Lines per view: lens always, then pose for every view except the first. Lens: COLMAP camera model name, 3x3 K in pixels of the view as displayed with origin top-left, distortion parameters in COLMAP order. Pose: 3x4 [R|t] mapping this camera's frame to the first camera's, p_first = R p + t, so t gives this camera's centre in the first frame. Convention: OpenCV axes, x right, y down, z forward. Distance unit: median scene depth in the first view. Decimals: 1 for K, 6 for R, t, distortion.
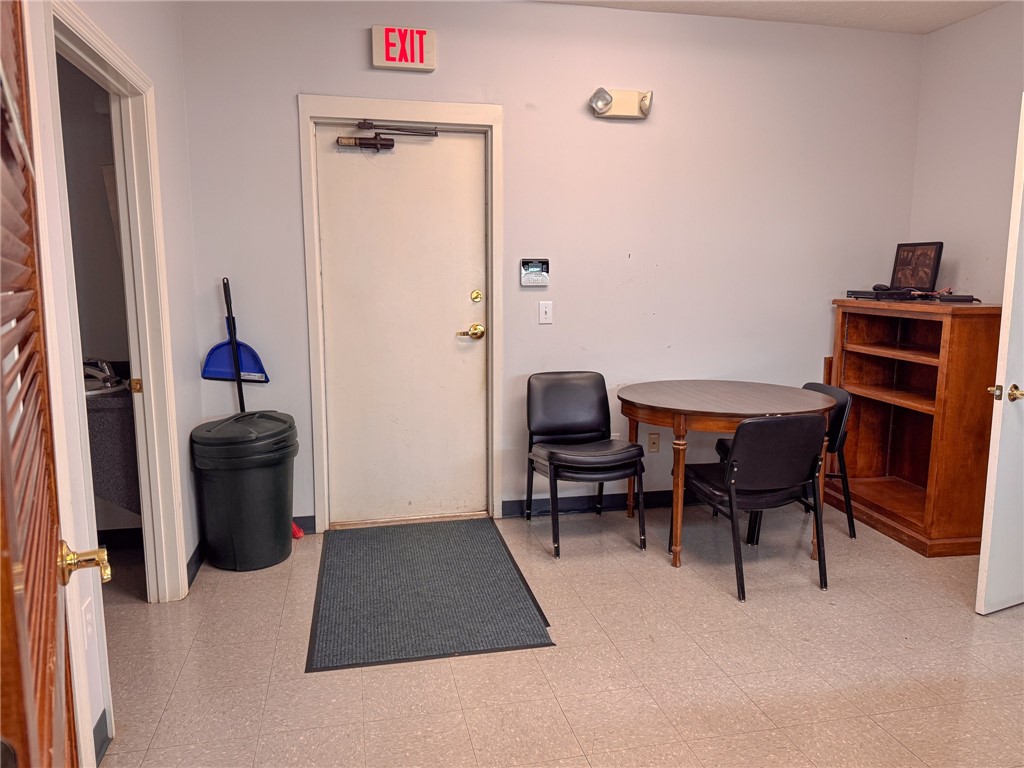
lens RADIAL K [[724.2, 0, 512.0], [0, 724.2, 384.0], [0, 0, 1]] dist [0.125843, -0.129533]
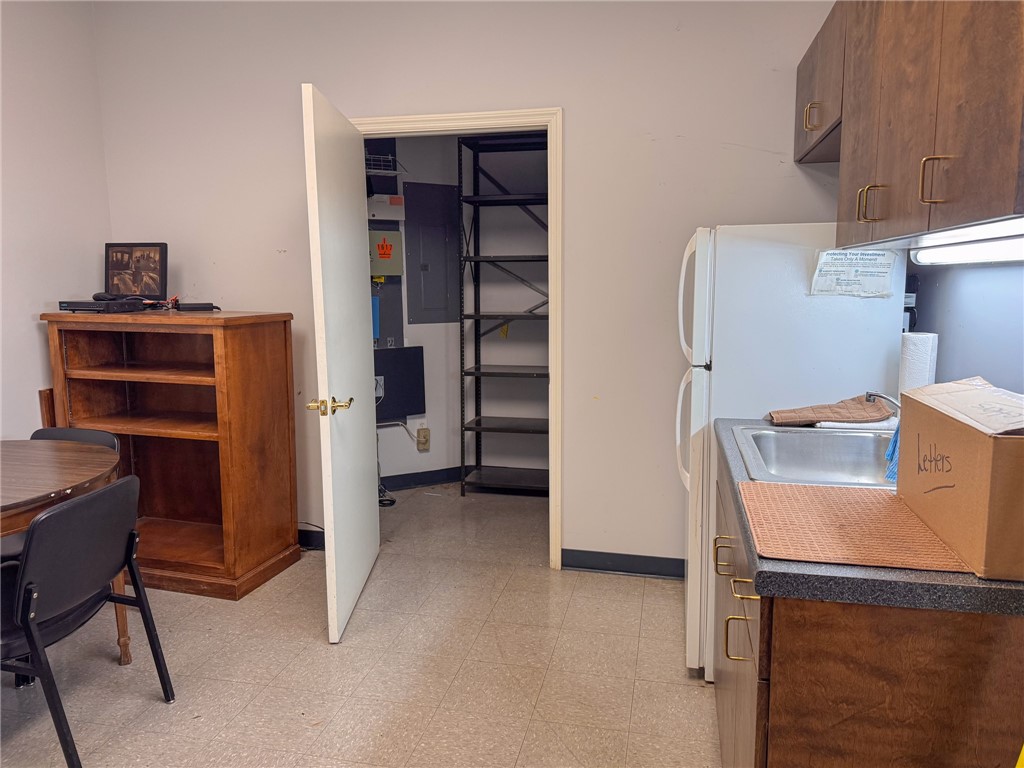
lens RADIAL K [[738.1, 0, 529.3], [0, 738.1, 377.7], [0, 0, 1]] dist [0.043587, -0.071981]
pose [[0.426268, -0.134113, 0.894600, -0.044100], [0.141825, 0.986627, 0.080330, -0.046085], [-0.893410, 0.092634, 0.439588, 0.261047]]
